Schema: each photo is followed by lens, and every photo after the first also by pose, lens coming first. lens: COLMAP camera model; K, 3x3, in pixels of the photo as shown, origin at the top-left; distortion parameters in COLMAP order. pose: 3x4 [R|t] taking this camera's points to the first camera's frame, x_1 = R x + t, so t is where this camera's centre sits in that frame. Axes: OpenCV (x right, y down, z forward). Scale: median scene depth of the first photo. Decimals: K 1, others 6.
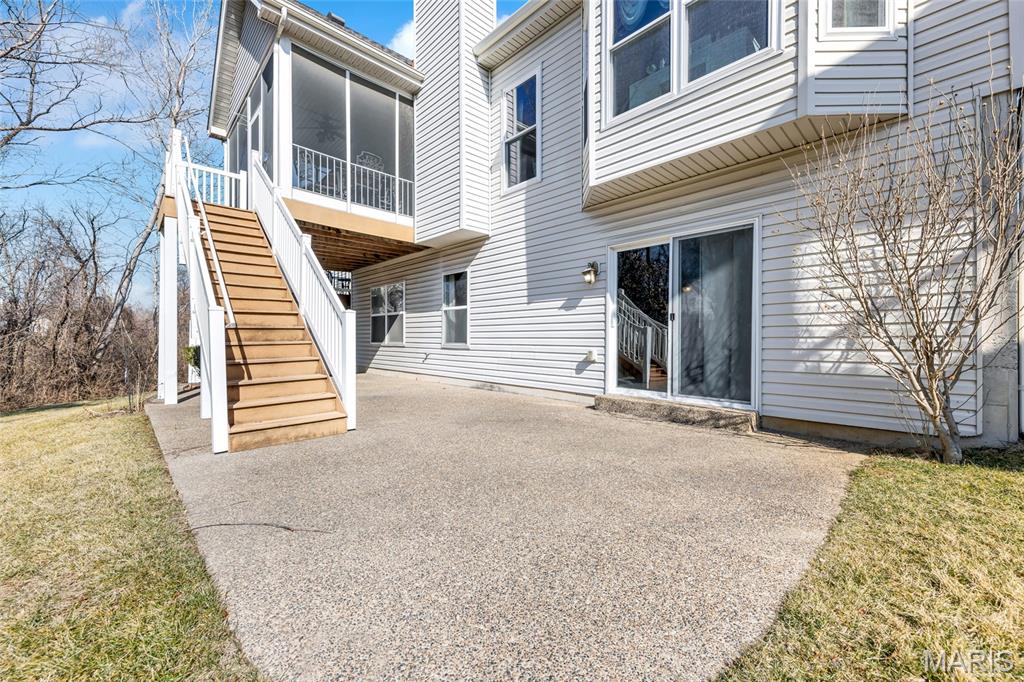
lens RADIAL K [[406.4, 0, 510.1], [0, 406.4, 339.0], [0, 0, 1]] dist [0.002228, 0.000246]
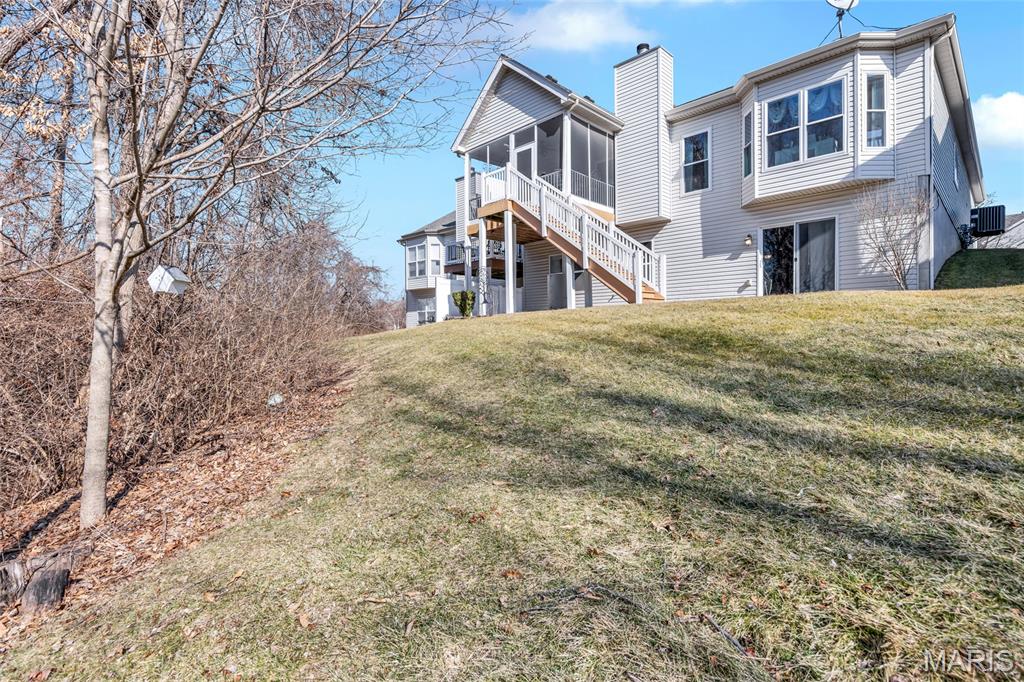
lens RADIAL K [[465.3, 0, 519.4], [0, 465.3, 329.9], [0, 0, 1]] dist [-0.001427, -0.000302]
pose [[0.999781, -0.015789, 0.013736, -0.942667], [0.015629, 0.999809, 0.011718, 0.227183], [-0.013919, -0.011500, 0.999837, -1.233385]]
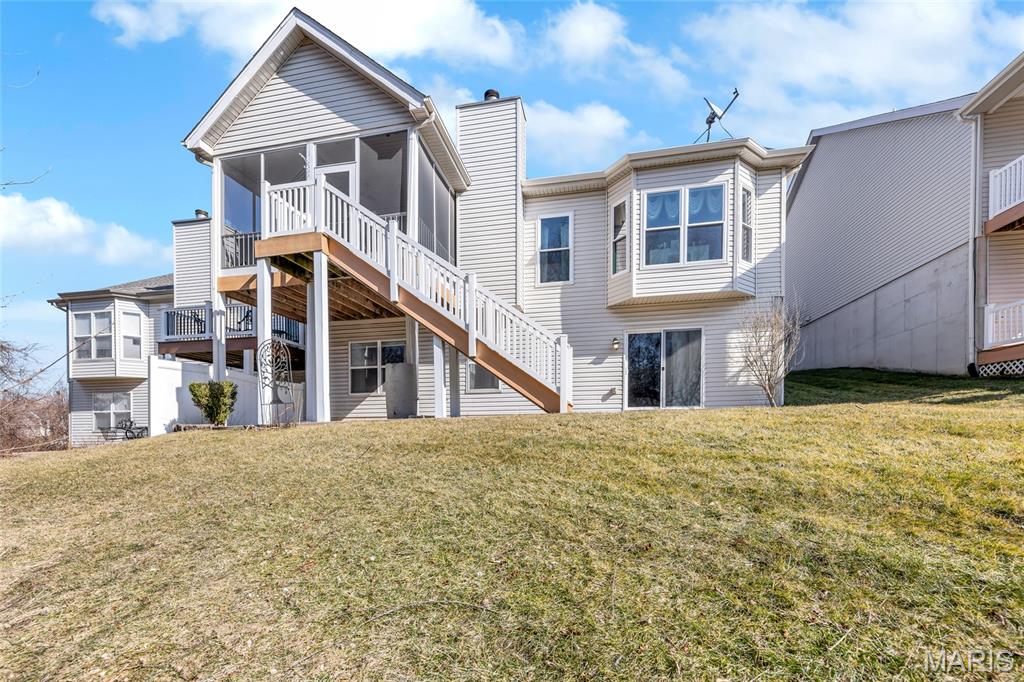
lens RADIAL K [[406.4, 0, 507.2], [0, 406.4, 428.4], [0, 0, 1]] dist [0.002228, 0.000246]
pose [[0.822976, -0.017897, 0.567794, -1.211652], [0.011665, 0.999825, 0.014608, 0.177086], [-0.567957, -0.005399, 0.823041, -0.204433]]
